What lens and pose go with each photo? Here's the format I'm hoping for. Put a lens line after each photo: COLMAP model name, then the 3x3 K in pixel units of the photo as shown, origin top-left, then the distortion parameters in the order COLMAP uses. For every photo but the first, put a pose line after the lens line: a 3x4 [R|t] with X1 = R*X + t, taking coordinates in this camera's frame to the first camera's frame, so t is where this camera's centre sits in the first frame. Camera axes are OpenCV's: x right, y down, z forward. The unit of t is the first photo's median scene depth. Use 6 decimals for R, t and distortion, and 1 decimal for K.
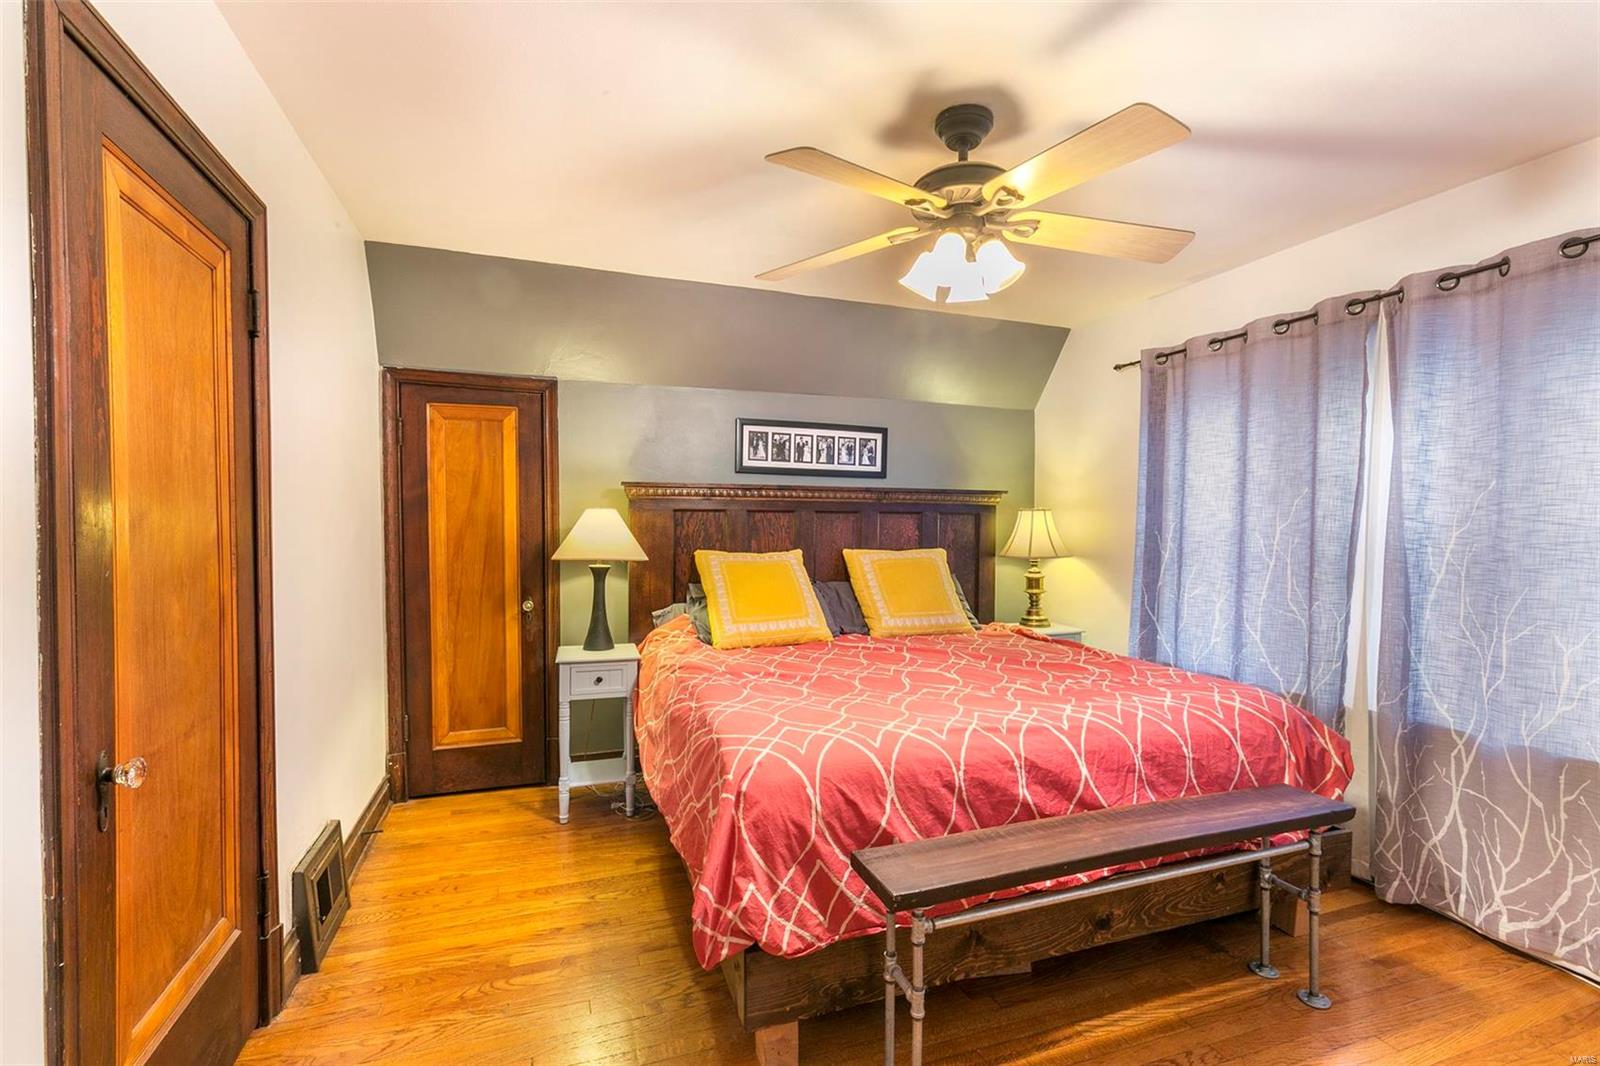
lens RADIAL K [[722.9, 0, 803.1], [0, 722.9, 533.1], [0, 0, 1]] dist [0.010239, -0.001913]
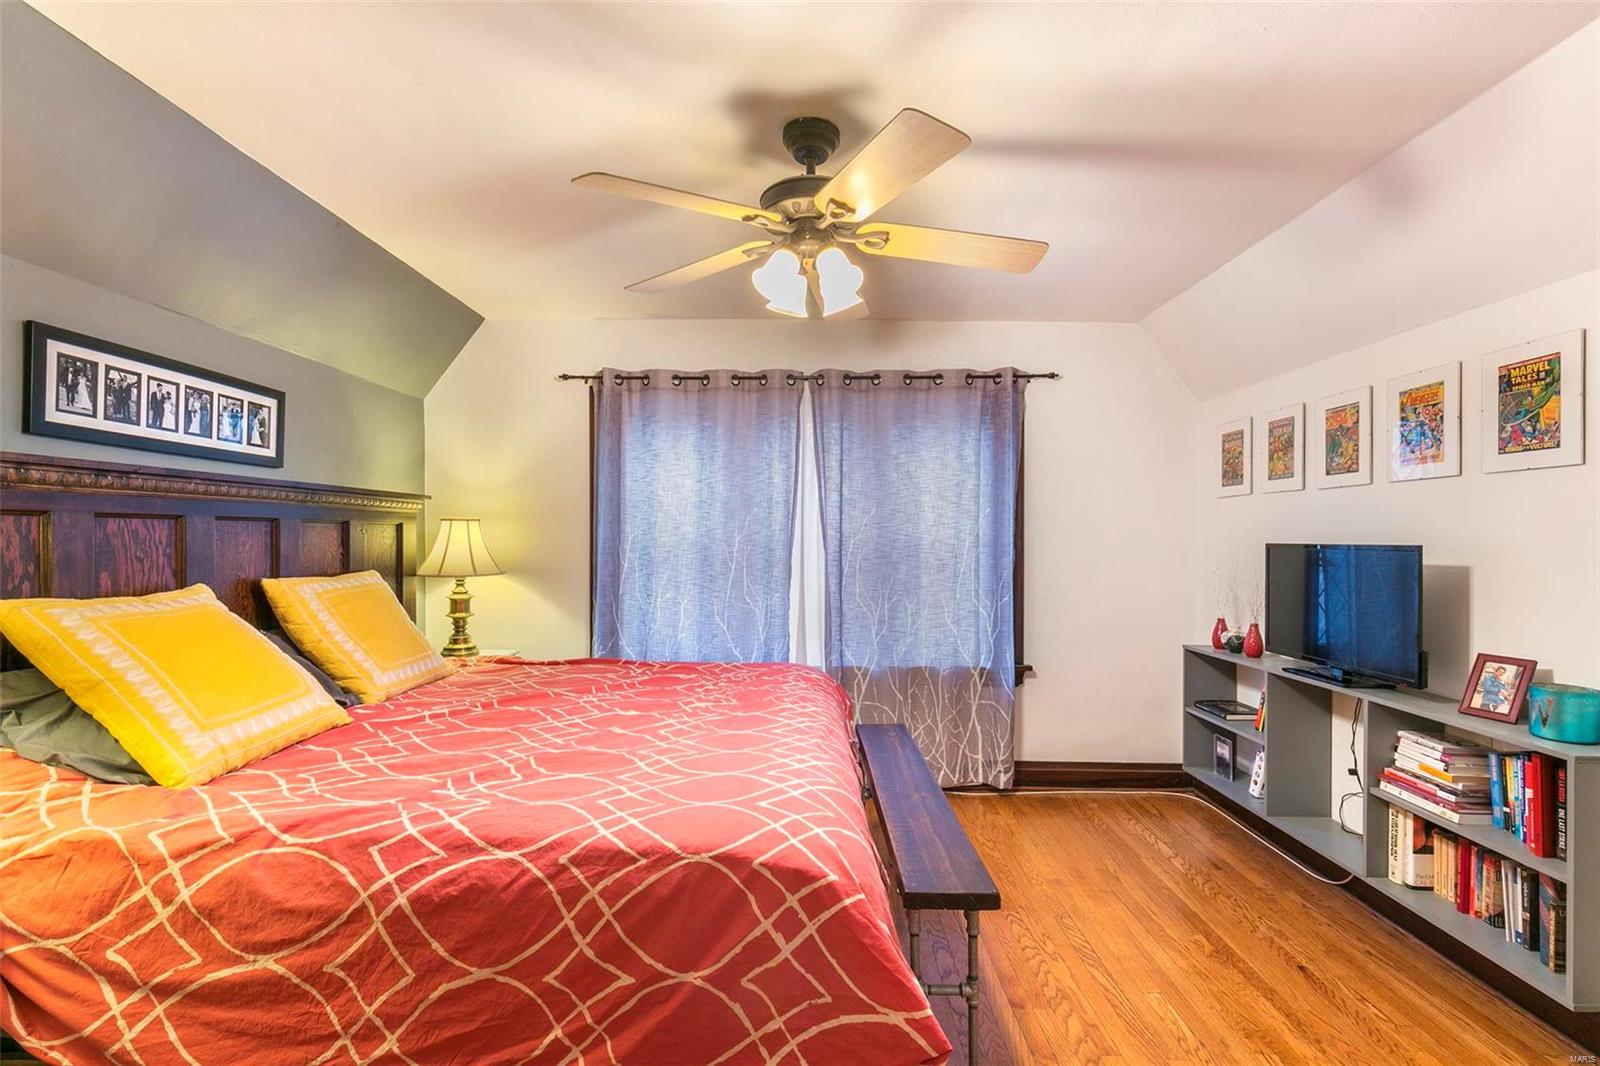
lens RADIAL K [[722.9, 0, 810.4], [0, 722.9, 534.0], [0, 0, 1]] dist [0.010239, -0.001913]
pose [[0.338350, -0.003691, 0.941013, -0.384944], [0.013389, 0.999910, -0.000892, -0.009718], [-0.940925, 0.012901, 0.338369, 0.358860]]
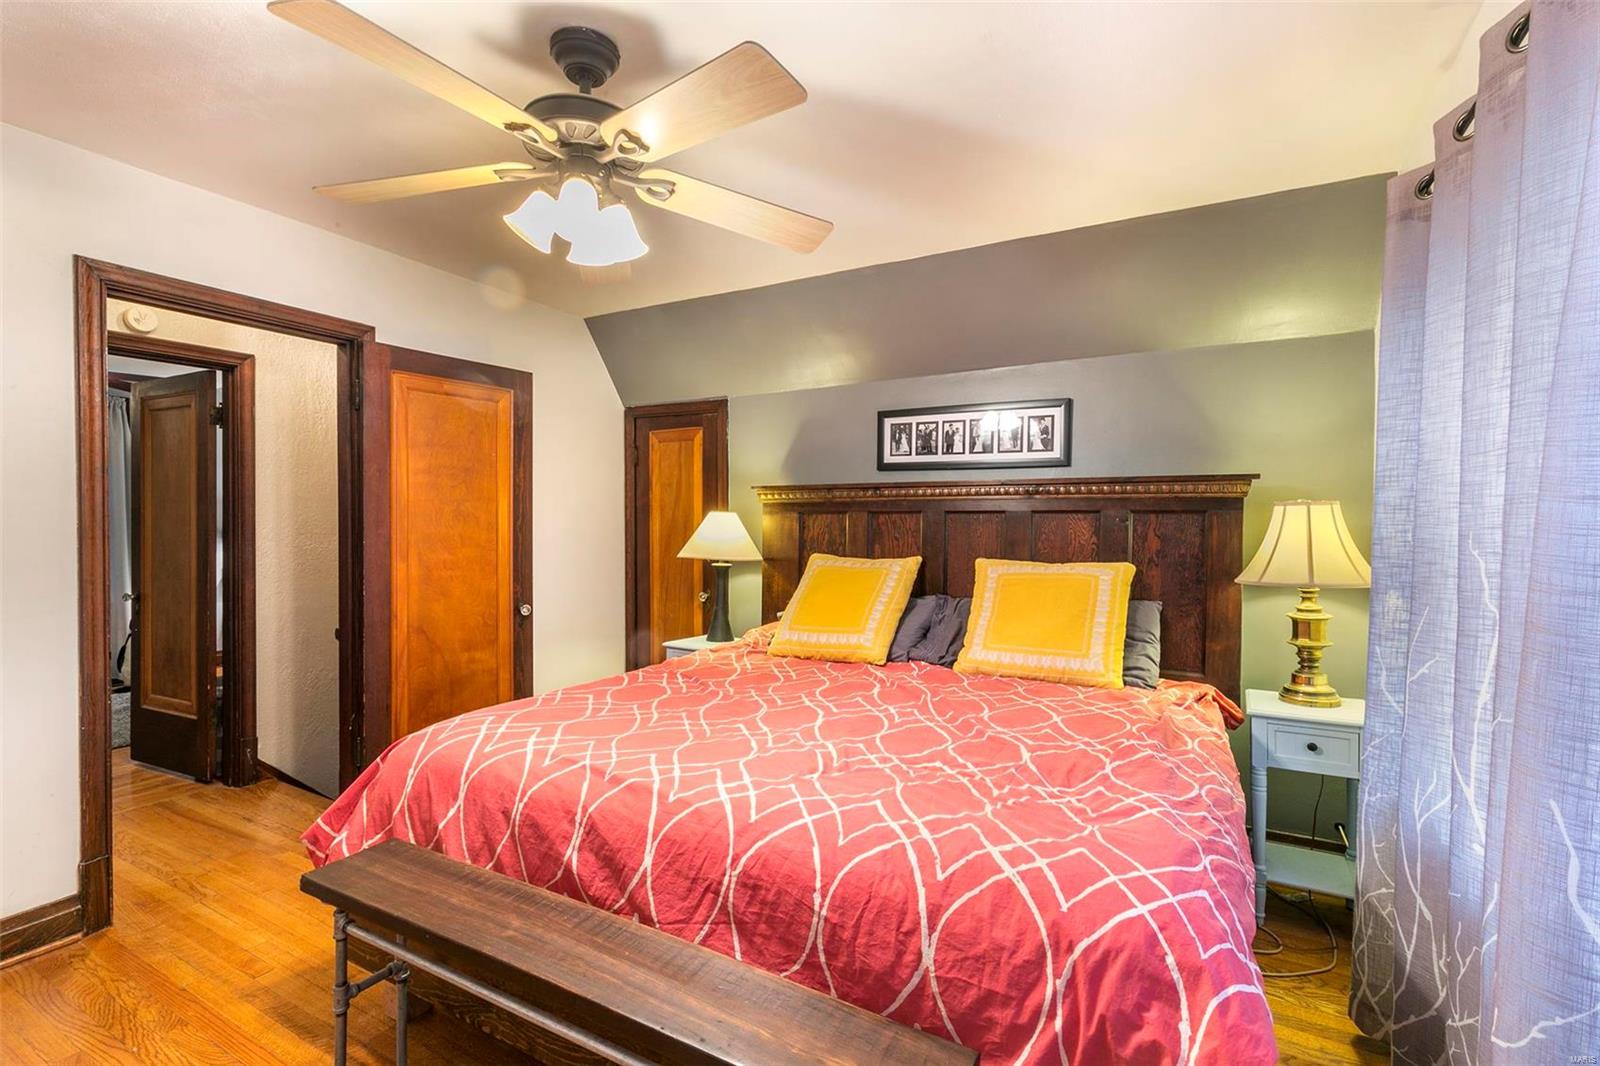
lens RADIAL K [[722.9, 0, 804.2], [0, 722.9, 523.8], [0, 0, 1]] dist [0.010239, -0.001913]
pose [[0.653262, -0.002115, -0.757129, 0.557833], [-0.015873, 0.999738, -0.016488, 0.000353], [0.756966, 0.022788, 0.653057, 0.342337]]
